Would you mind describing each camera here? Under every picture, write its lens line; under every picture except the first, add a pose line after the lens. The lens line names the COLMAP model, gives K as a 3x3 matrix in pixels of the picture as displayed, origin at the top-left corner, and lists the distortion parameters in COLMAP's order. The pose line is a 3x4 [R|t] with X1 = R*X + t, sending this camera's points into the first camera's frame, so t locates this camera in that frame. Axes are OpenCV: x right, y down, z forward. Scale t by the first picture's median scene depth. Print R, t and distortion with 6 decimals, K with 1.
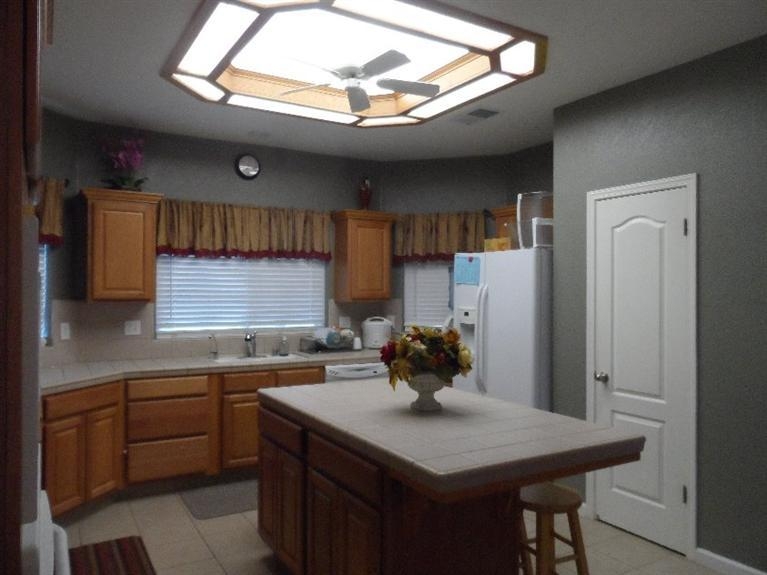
lens RADIAL K [[575.1, 0, 383.5], [0, 575.1, 287.5], [0, 0, 1]] dist [-0.005939, -0.000426]
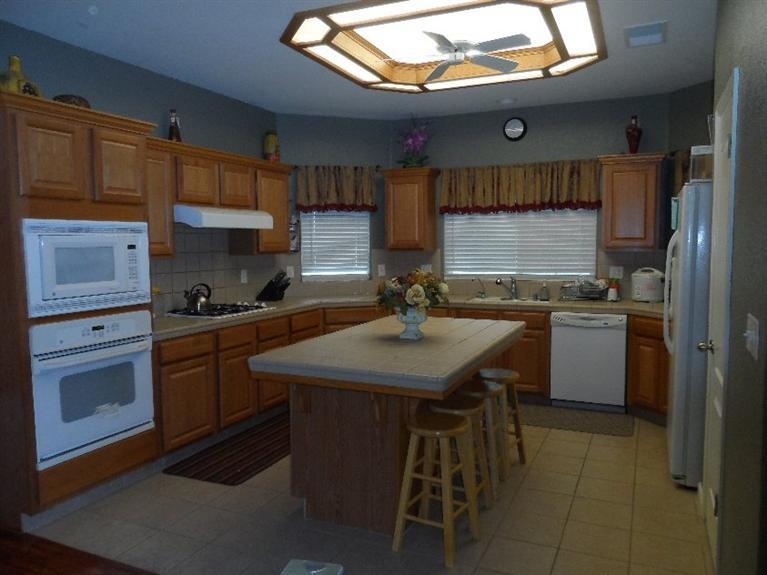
lens RADIAL K [[575.1, 0, 383.5], [0, 575.1, 287.5], [0, 0, 1]] dist [-0.005939, -0.000426]
pose [[0.569621, 0.054382, -0.820106, 0.561121], [0.011990, 0.997153, 0.074450, 0.009946], [0.821820, -0.052242, 0.567347, 0.144895]]
